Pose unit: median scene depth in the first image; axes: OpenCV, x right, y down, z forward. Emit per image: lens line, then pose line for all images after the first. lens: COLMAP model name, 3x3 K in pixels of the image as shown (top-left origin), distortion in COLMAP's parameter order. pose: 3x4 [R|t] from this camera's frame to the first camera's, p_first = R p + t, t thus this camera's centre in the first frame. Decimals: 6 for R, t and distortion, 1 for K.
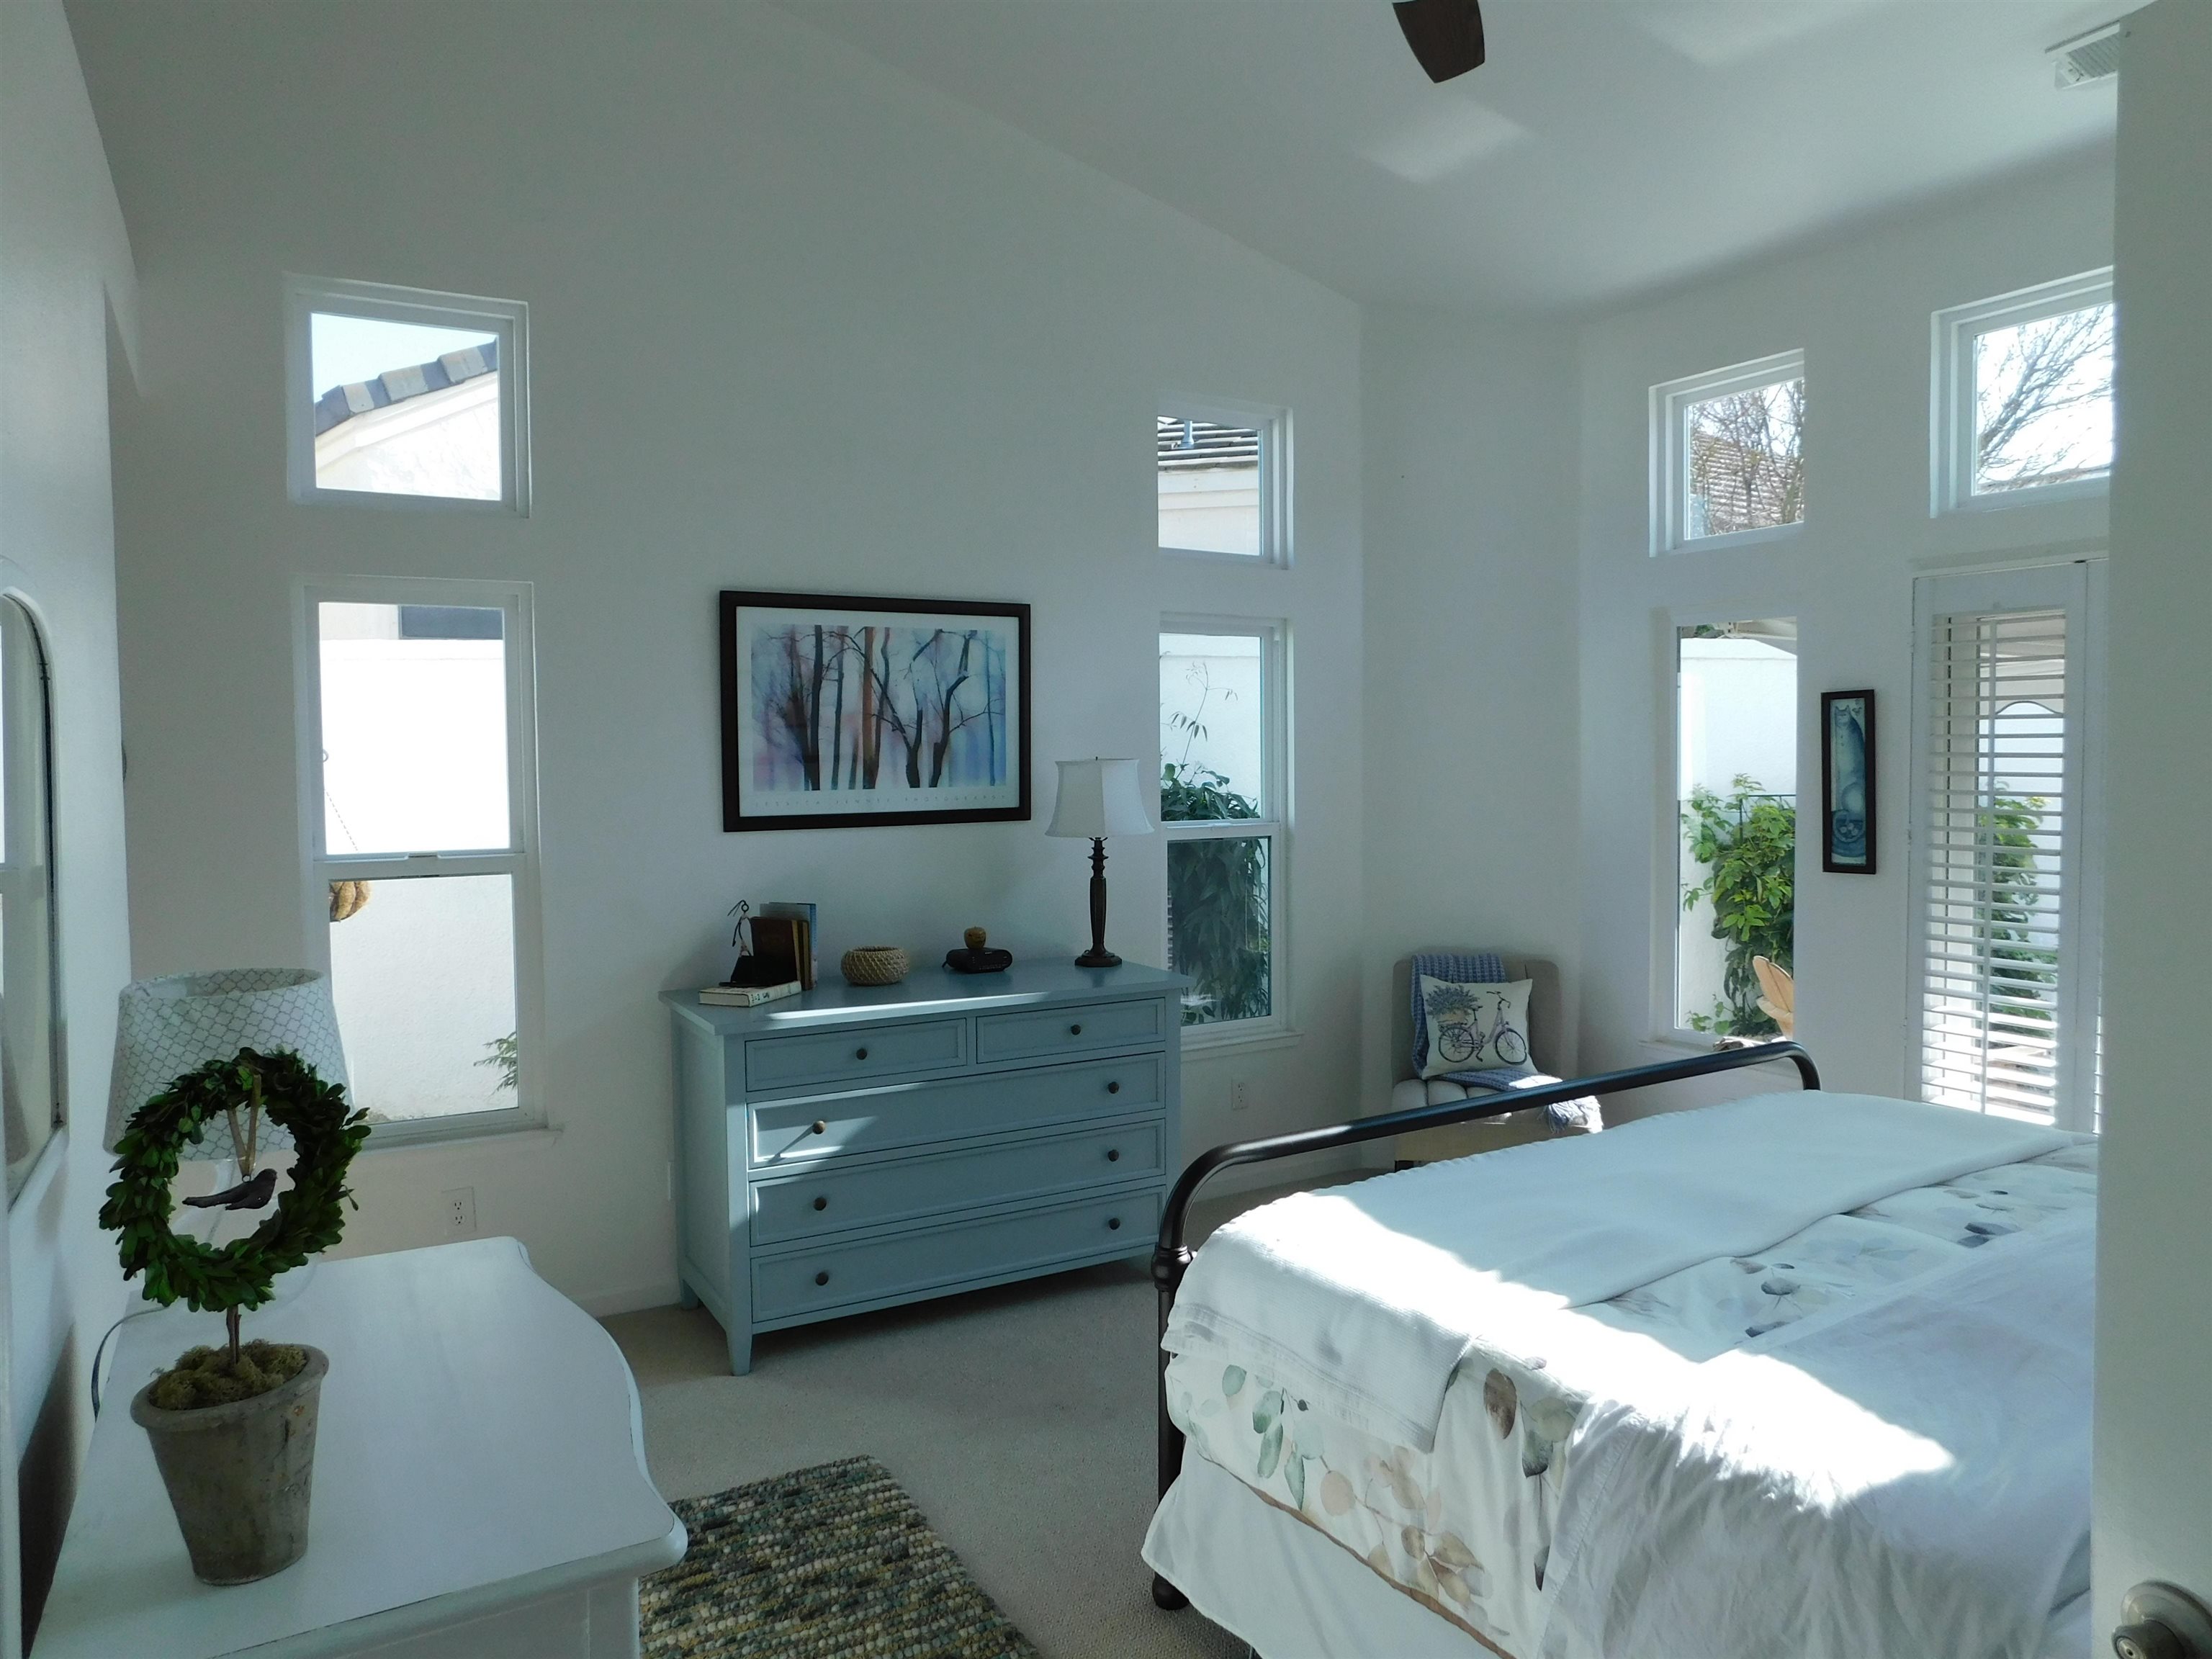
lens RADIAL K [[1461.7, 0, 1098.2], [0, 1461.7, 833.2], [0, 0, 1]] dist [-0.064212, 0.047225]
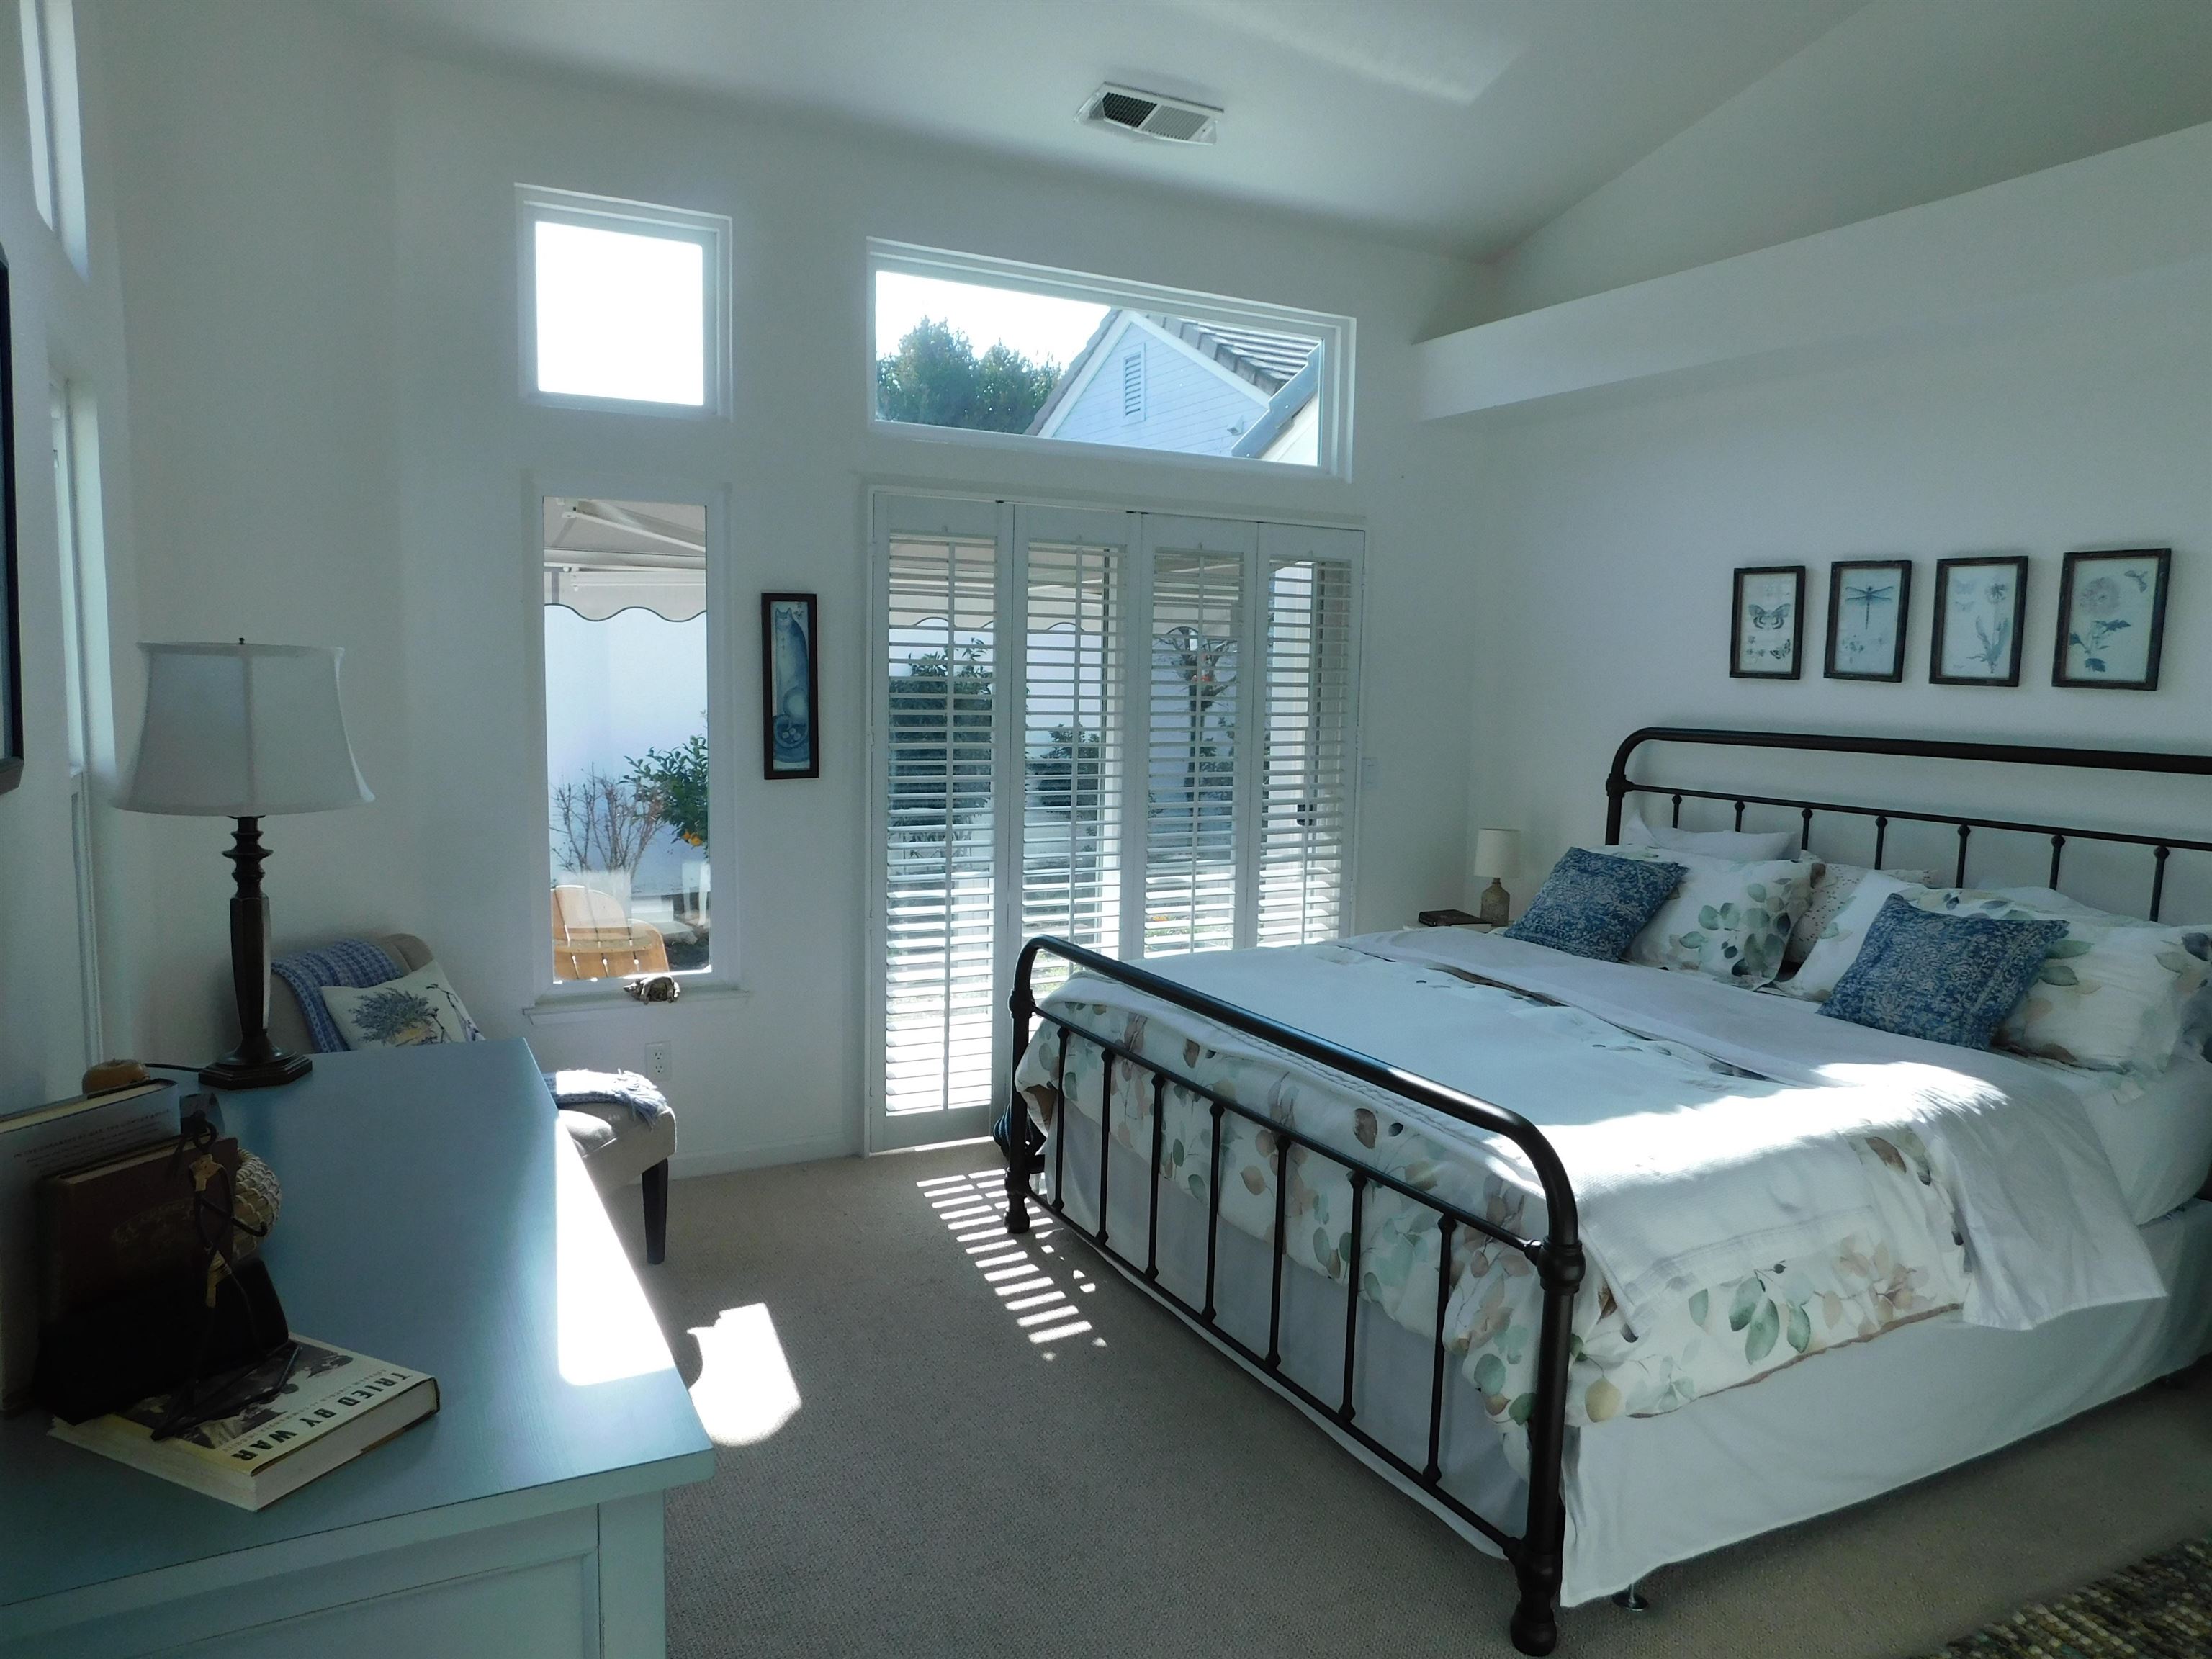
lens RADIAL K [[1461.7, 0, 1090.8], [0, 1461.7, 834.6], [0, 0, 1]] dist [-0.064212, 0.047225]
pose [[0.042488, -0.103061, 0.993767, -0.605876], [0.033385, 0.994256, 0.101685, -0.037360], [-0.998539, 0.028856, 0.045684, 0.957452]]
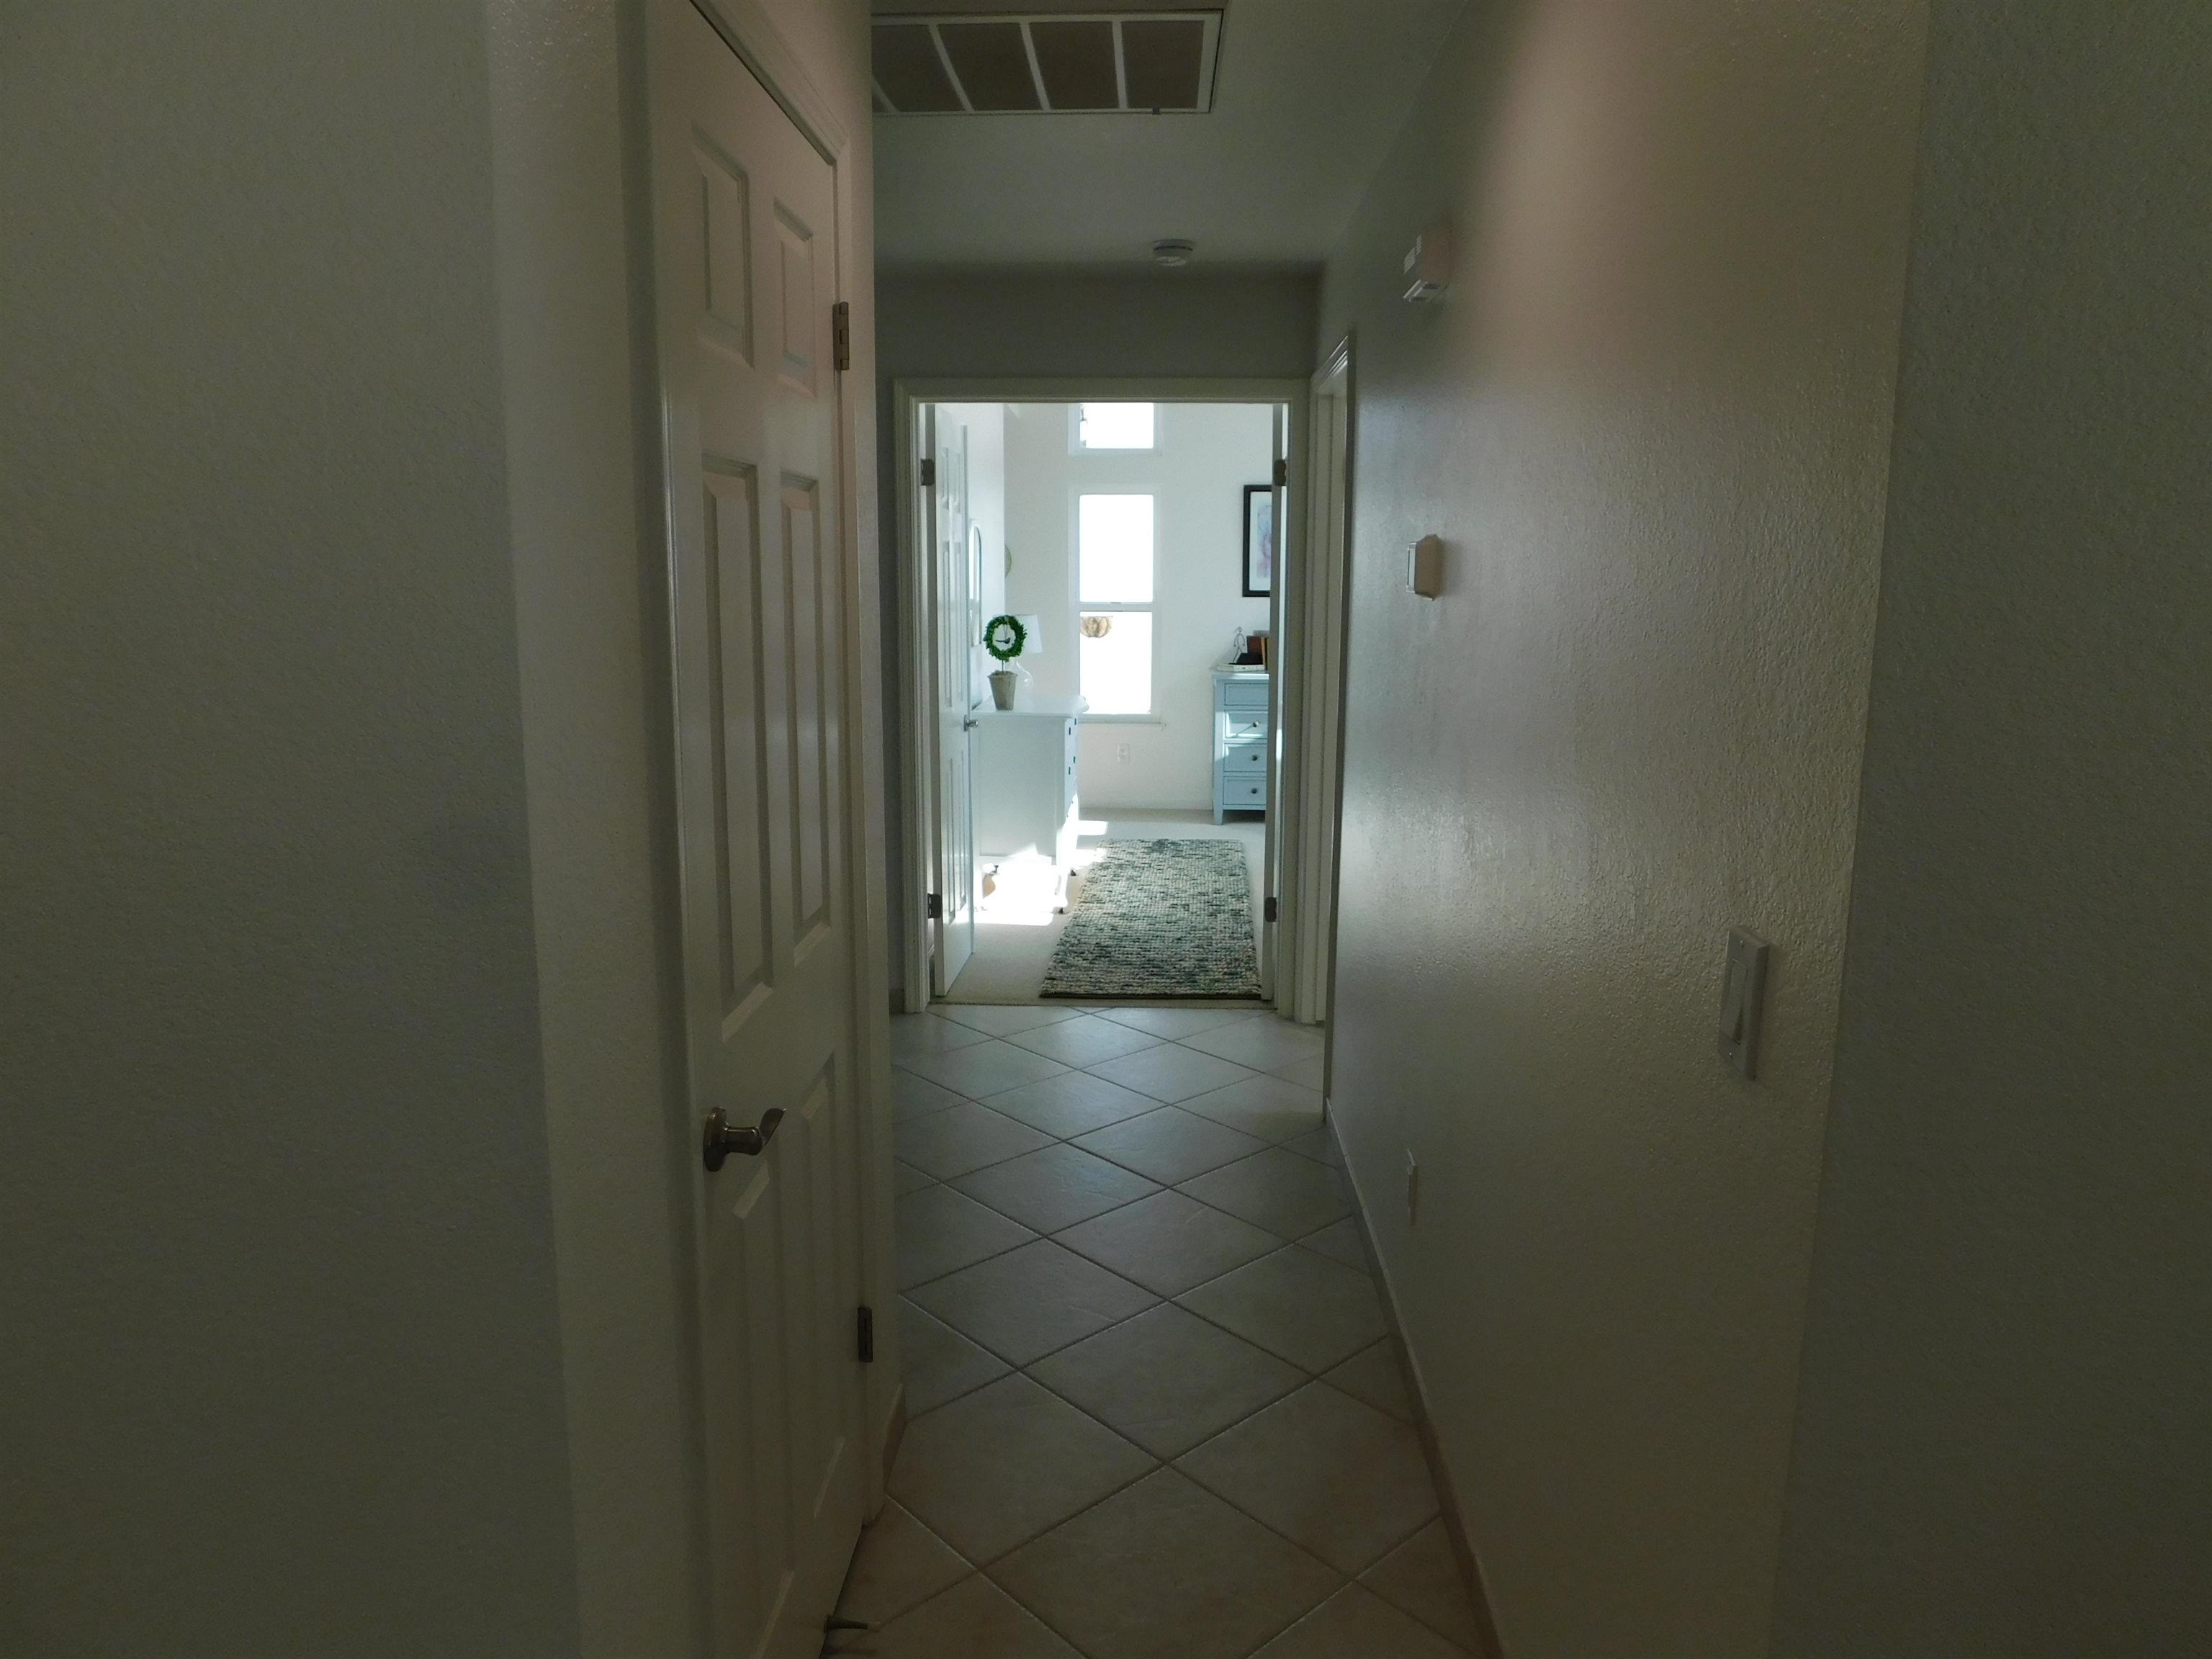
lens RADIAL K [[1461.7, 0, 1097.2], [0, 1461.7, 824.0], [0, 0, 1]] dist [-0.064212, 0.047225]
pose [[0.843003, 0.102927, -0.527969, 0.781402], [-0.035473, 0.990023, 0.136364, 0.047113], [0.536737, -0.096226, 0.838244, -1.023950]]
